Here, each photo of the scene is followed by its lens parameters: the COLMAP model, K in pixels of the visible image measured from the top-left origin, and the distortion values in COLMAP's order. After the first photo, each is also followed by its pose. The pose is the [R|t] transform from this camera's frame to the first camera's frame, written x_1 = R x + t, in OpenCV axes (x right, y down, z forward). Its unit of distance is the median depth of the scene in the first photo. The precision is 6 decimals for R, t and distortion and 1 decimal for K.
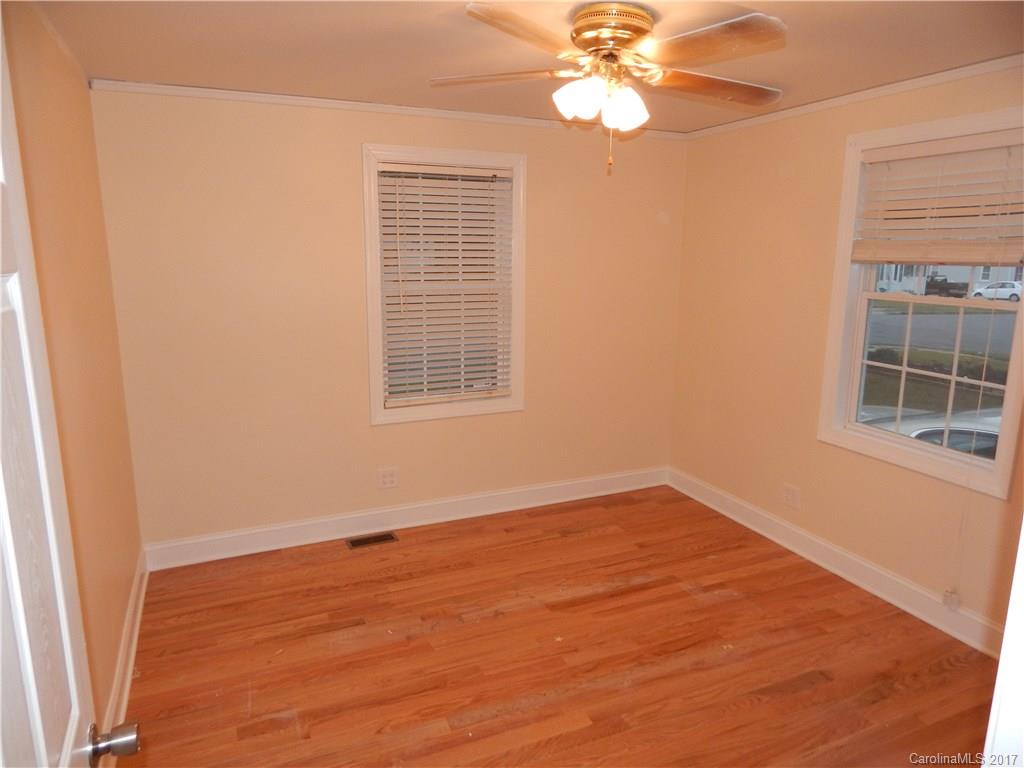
lens RADIAL K [[676.6, 0, 514.9], [0, 676.6, 380.5], [0, 0, 1]] dist [0.014754, -0.007575]
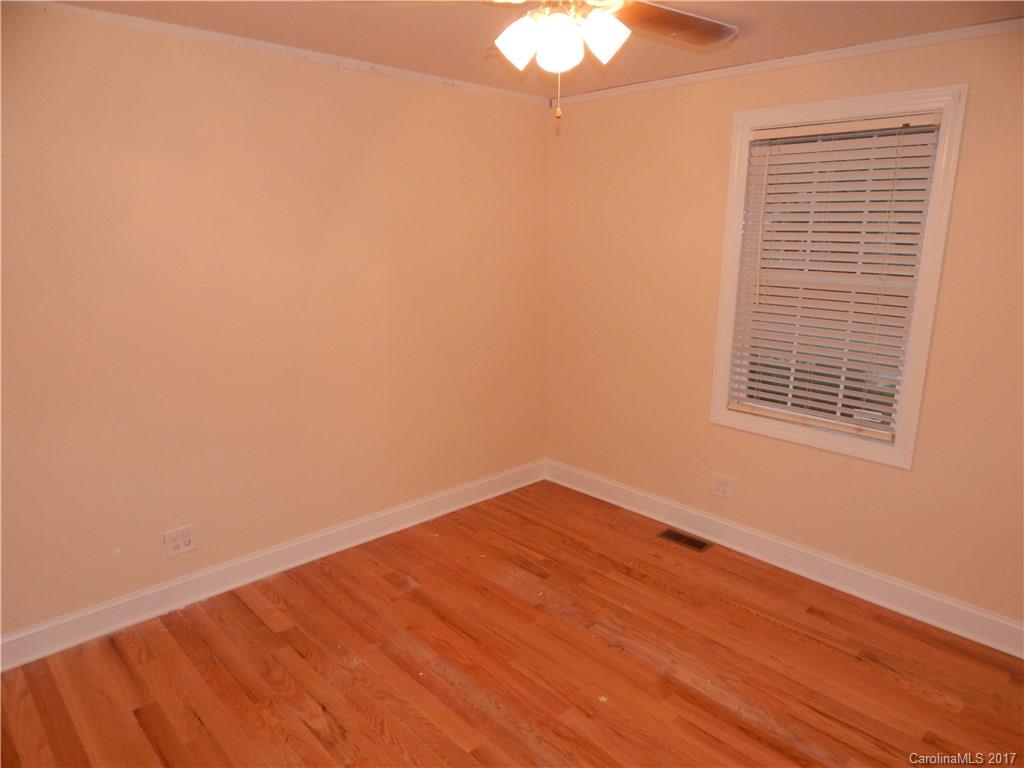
lens RADIAL K [[676.6, 0, 517.2], [0, 676.6, 388.2], [0, 0, 1]] dist [0.014754, -0.007575]
pose [[0.348487, 0.222698, -0.910474, 0.593285], [-0.194159, 0.967448, 0.162319, -0.087740], [0.916984, 0.120210, 0.380382, 0.454410]]
